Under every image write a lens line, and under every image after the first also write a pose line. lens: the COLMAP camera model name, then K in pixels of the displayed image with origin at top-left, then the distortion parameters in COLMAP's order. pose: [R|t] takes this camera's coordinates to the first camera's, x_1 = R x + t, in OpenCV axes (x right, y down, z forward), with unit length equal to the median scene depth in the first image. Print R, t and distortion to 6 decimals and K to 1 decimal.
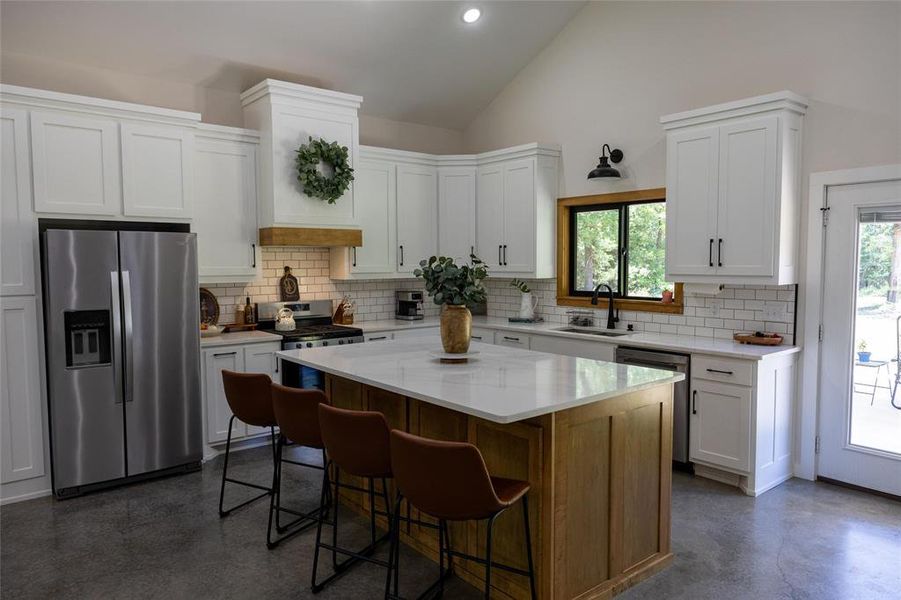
lens RADIAL K [[622.2, 0, 445.6], [0, 622.2, 297.4], [0, 0, 1]] dist [-0.024228, -0.001576]
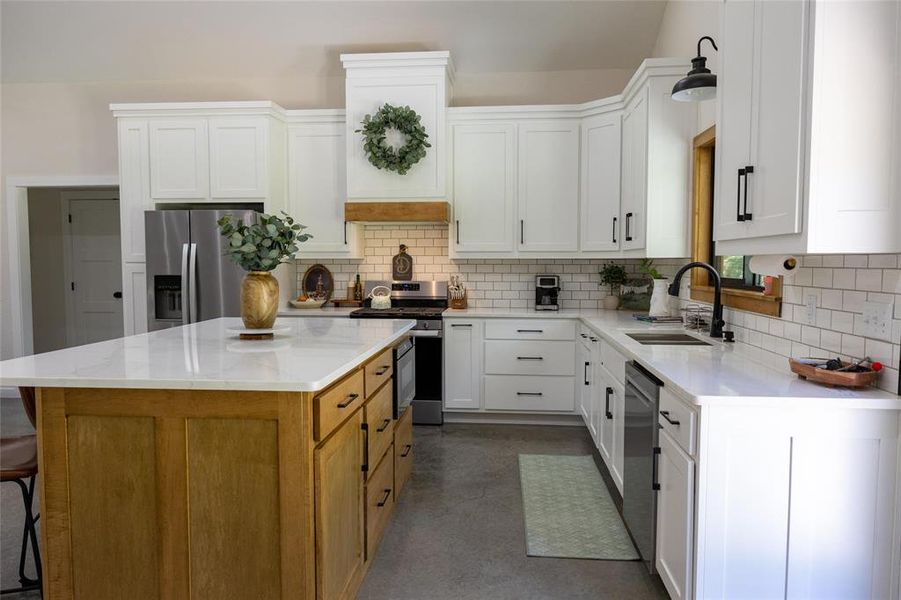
lens RADIAL K [[622.2, 0, 446.7], [0, 622.2, 302.8], [0, 0, 1]] dist [-0.024228, -0.001576]
pose [[0.699175, 0.051277, -0.713110, 0.521765], [-0.047176, 0.998560, 0.025549, 0.013540], [0.713393, 0.015778, 0.700587, 0.388680]]
